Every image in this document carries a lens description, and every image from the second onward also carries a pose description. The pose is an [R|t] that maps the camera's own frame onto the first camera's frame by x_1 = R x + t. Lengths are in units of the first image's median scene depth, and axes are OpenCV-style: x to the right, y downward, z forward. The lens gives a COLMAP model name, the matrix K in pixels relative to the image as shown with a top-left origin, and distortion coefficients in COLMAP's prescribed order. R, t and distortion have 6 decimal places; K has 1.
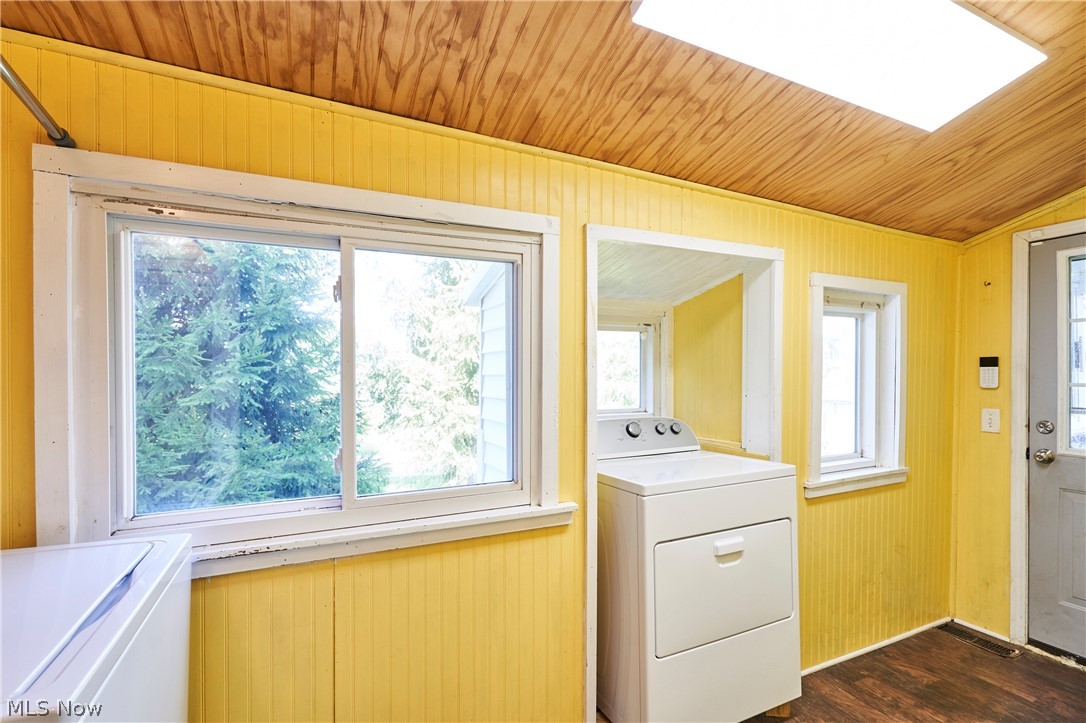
lens RADIAL K [[502.3, 0, 543.0], [0, 502.3, 367.0], [0, 0, 1]] dist [-0.001446, -0.000303]
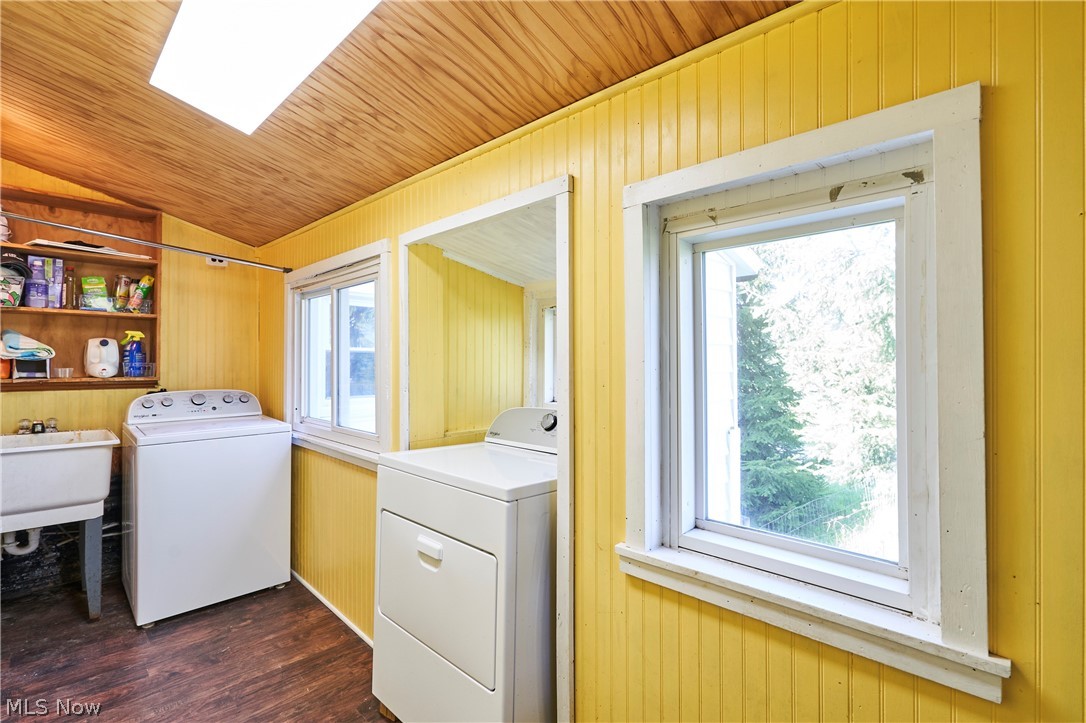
lens RADIAL K [[508.7, 0, 541.8], [0, 508.7, 354.8], [0, 0, 1]] dist [-0.002458, -0.000353]
pose [[0.328229, -0.007380, -0.944569, 1.286446], [0.002004, 0.999973, -0.007117, 0.014190], [0.944596, 0.000443, 0.328235, 0.863110]]
